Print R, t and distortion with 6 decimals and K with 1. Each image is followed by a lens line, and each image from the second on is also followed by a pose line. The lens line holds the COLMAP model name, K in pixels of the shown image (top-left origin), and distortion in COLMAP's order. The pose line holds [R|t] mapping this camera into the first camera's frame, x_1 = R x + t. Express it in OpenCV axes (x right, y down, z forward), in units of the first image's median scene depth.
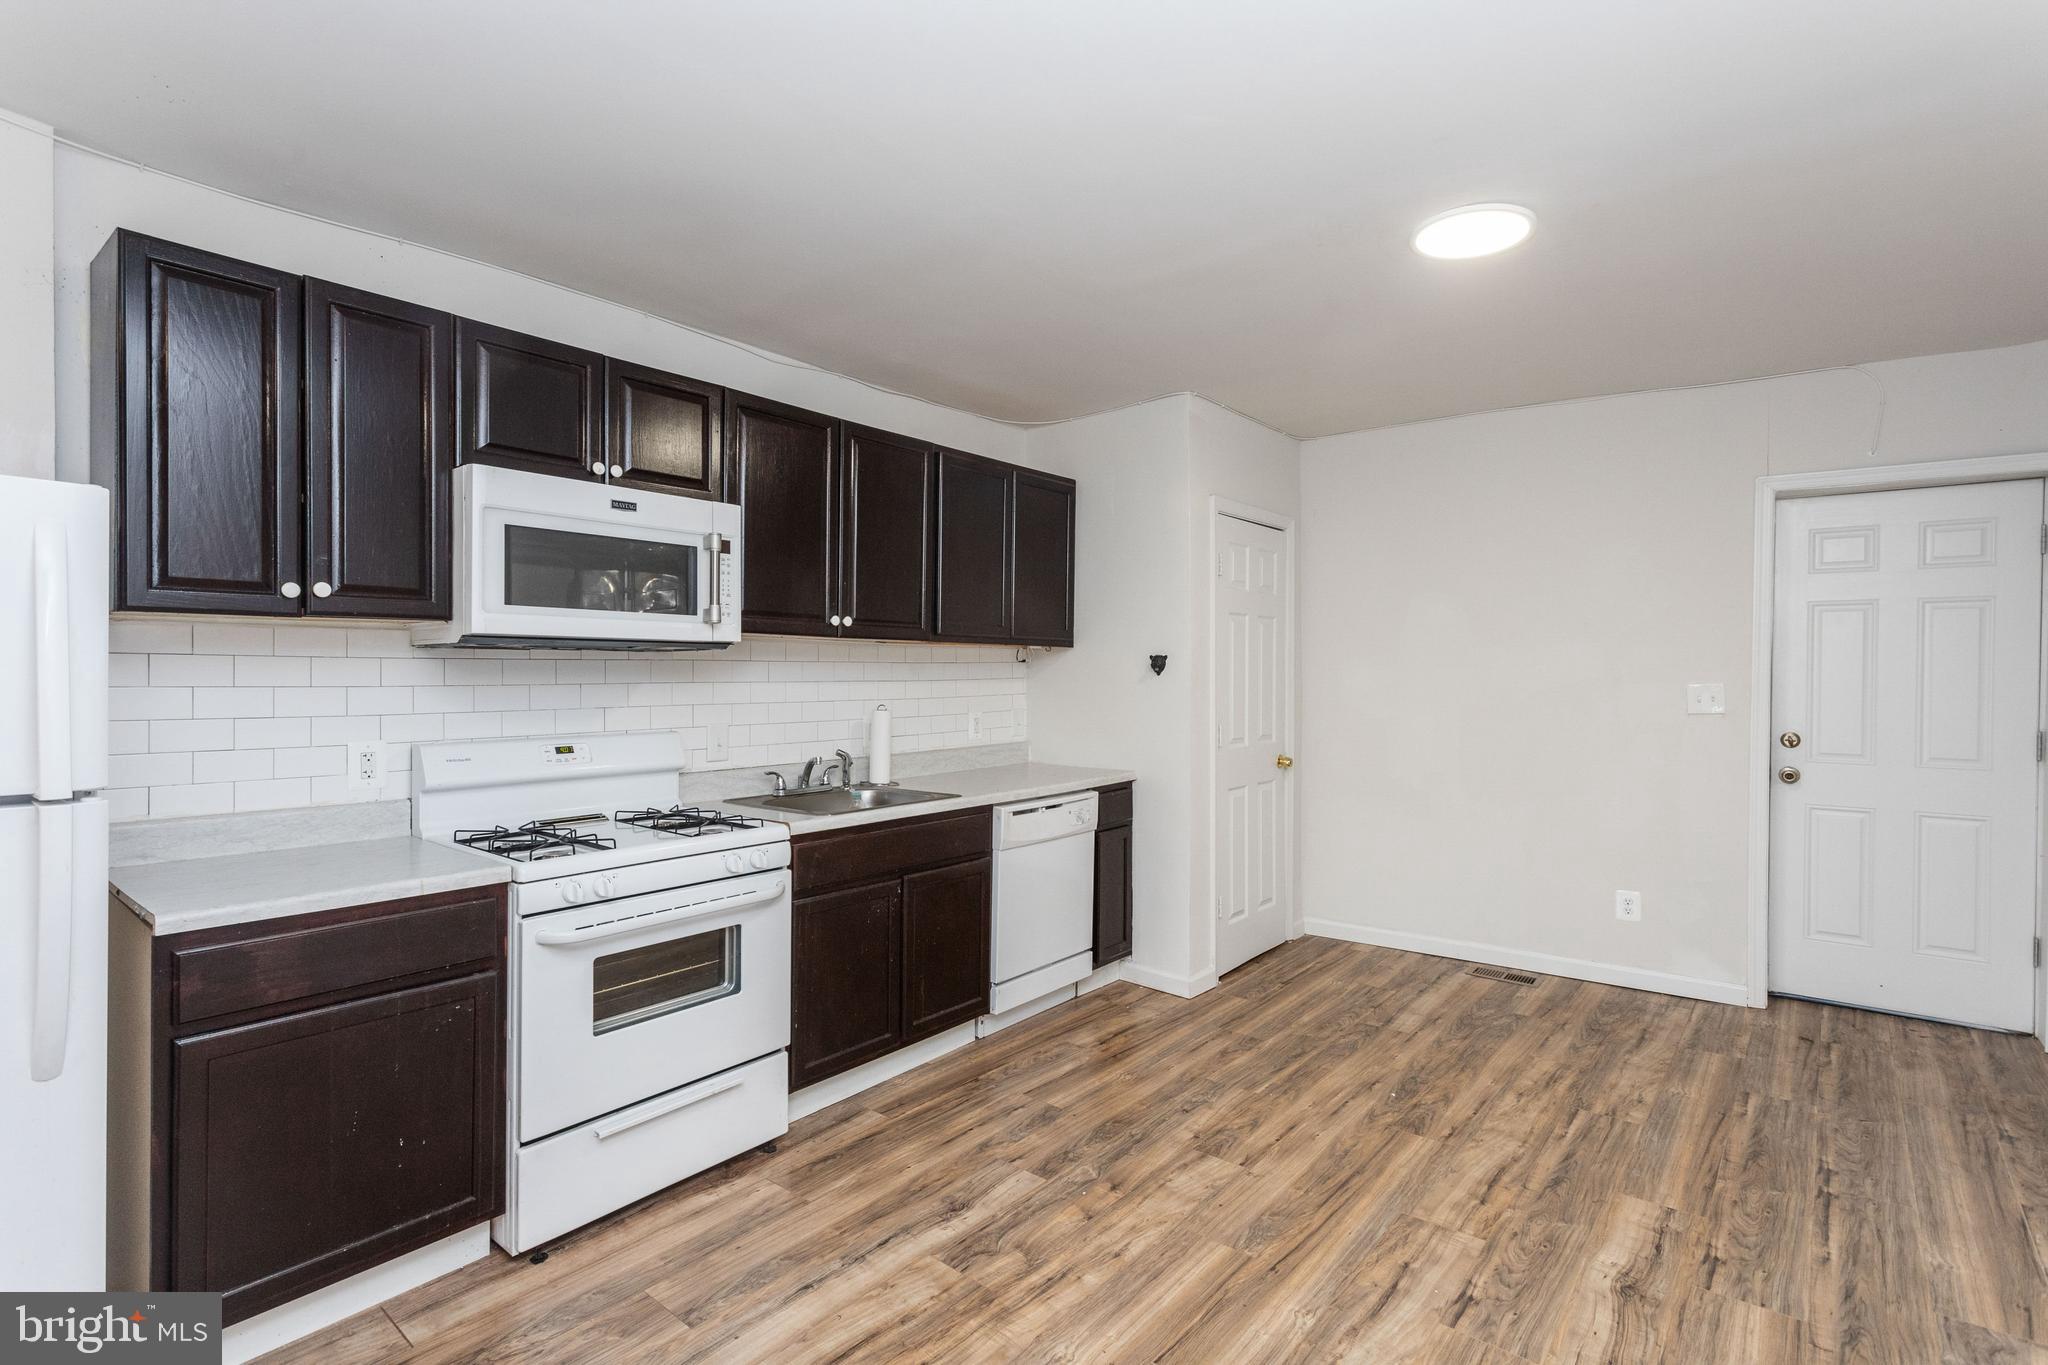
lens RADIAL K [[965.4, 0, 1017.5], [0, 965.4, 672.2], [0, 0, 1]] dist [0.002804, 0.000182]
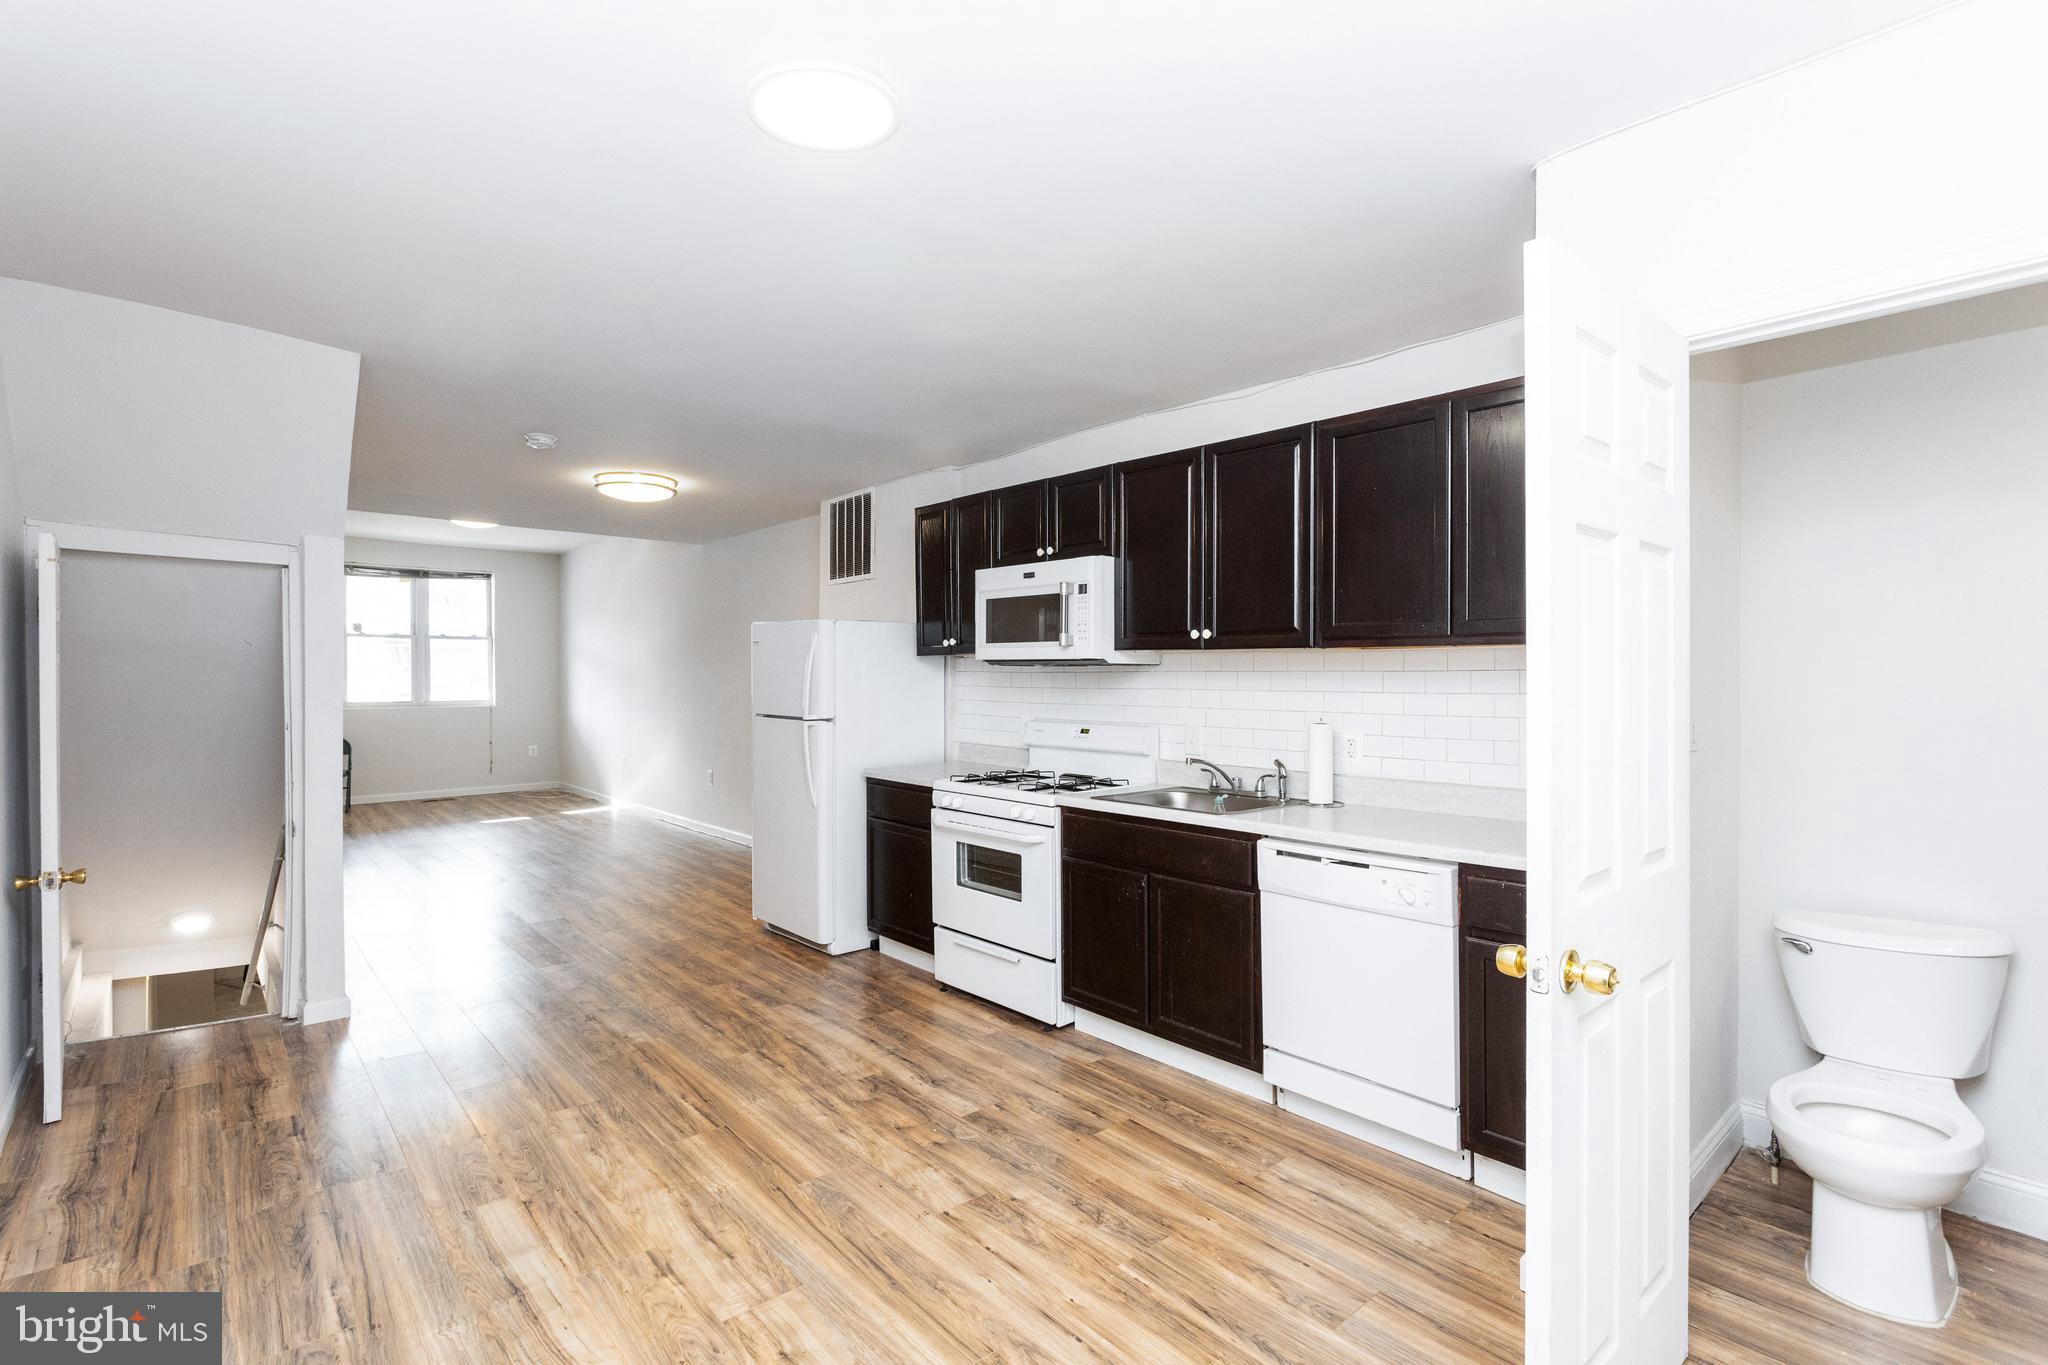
lens RADIAL K [[965.4, 0, 1017.5], [0, 965.4, 672.2], [0, 0, 1]] dist [0.002804, 0.000182]
pose [[-0.156691, -0.002360, -0.987645, 1.187397], [0.000627, 0.999997, -0.002489, -0.010426], [0.987647, -0.001009, -0.156689, 1.261528]]
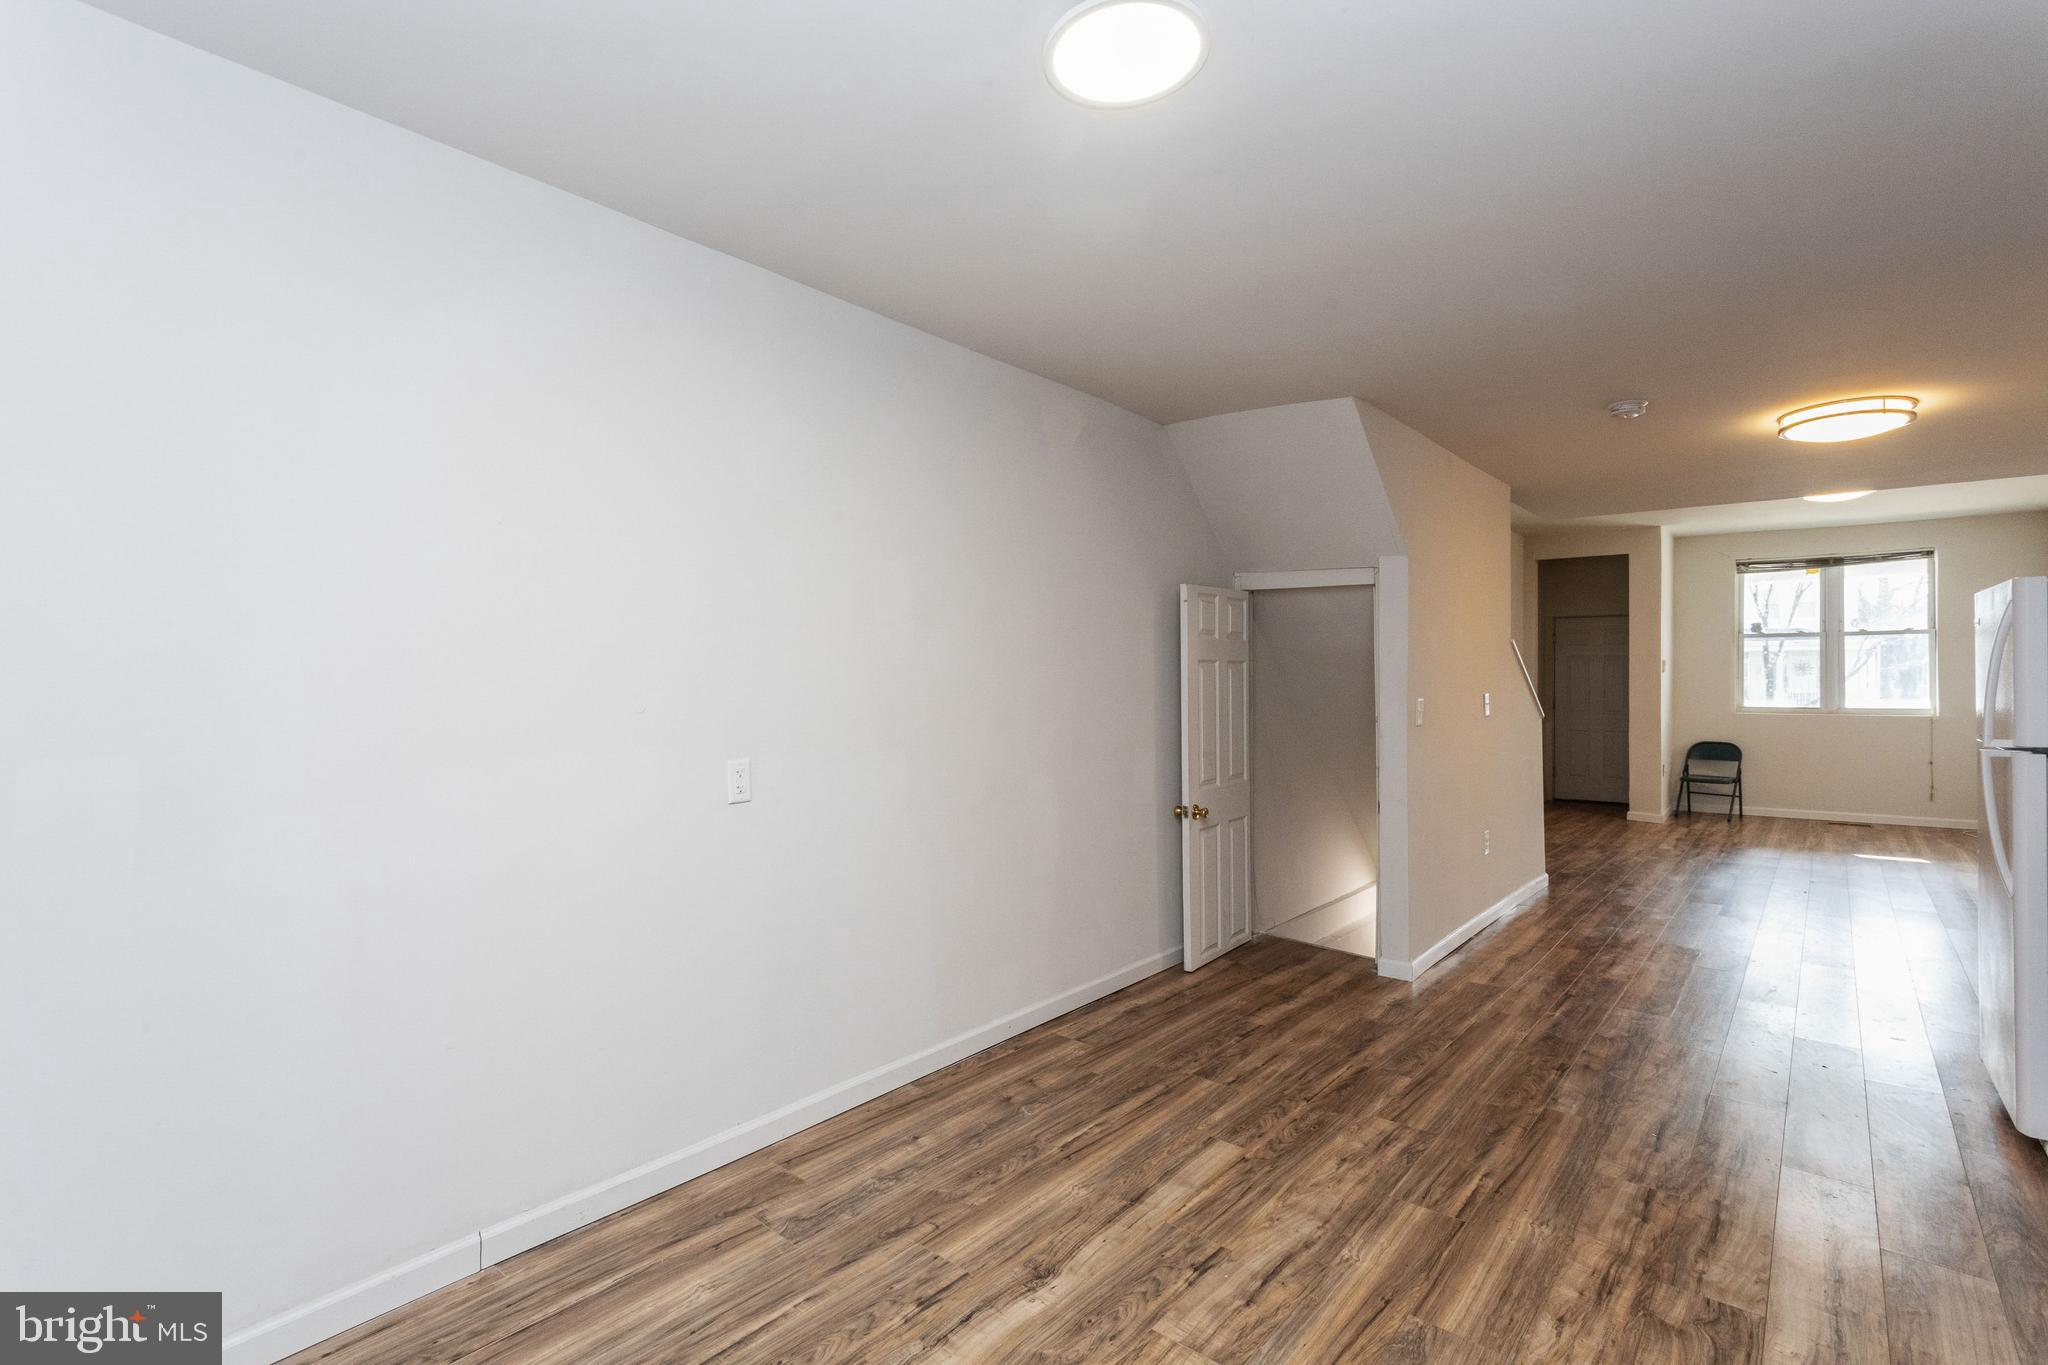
lens RADIAL K [[952.8, 0, 1009.8], [0, 952.8, 705.4], [0, 0, 1]] dist [0.002004, -0.000006]
pose [[-0.999980, 0.003606, 0.005214, 0.542695], [0.003724, 0.999736, 0.022669, -0.001126], [-0.005131, 0.022688, -0.999729, 1.660839]]
